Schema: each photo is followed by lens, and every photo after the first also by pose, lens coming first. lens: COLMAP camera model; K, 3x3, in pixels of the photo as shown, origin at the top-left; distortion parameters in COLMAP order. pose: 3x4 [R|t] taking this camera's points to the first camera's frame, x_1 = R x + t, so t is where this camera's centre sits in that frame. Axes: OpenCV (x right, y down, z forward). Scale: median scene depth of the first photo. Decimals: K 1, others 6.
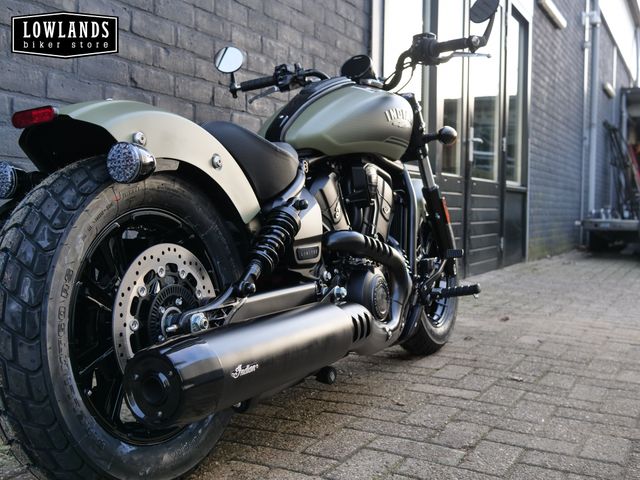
lens RADIAL K [[736.3, 0, 320.0], [0, 736.3, 240.0], [0, 0, 1]] dist [-0.011269, 0.032403]
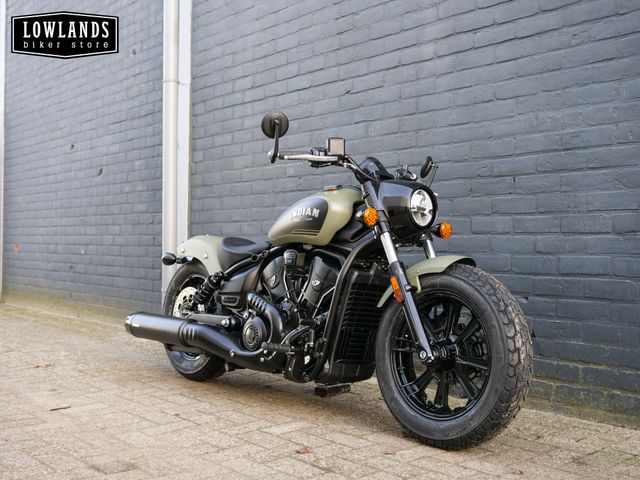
lens RADIAL K [[736.3, 0, 320.0], [0, 736.3, 240.0], [0, 0, 1]] dist [-0.011269, 0.032403]
pose [[-0.369148, -0.023812, -0.929066, 1.443212], [-0.052862, 0.998591, -0.004590, -0.122293], [0.927866, 0.047417, -0.369887, 1.635818]]
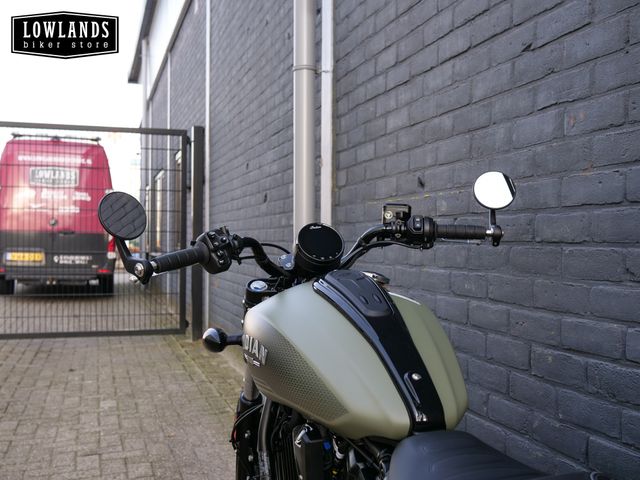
lens RADIAL K [[736.3, 0, 320.0], [0, 736.3, 240.0], [0, 0, 1]] dist [-0.011269, 0.032403]
pose [[-0.716079, -0.019131, -0.697757, 0.471663], [-0.042076, 0.998990, 0.015790, -0.280631], [0.696750, 0.040665, -0.716161, 1.471606]]
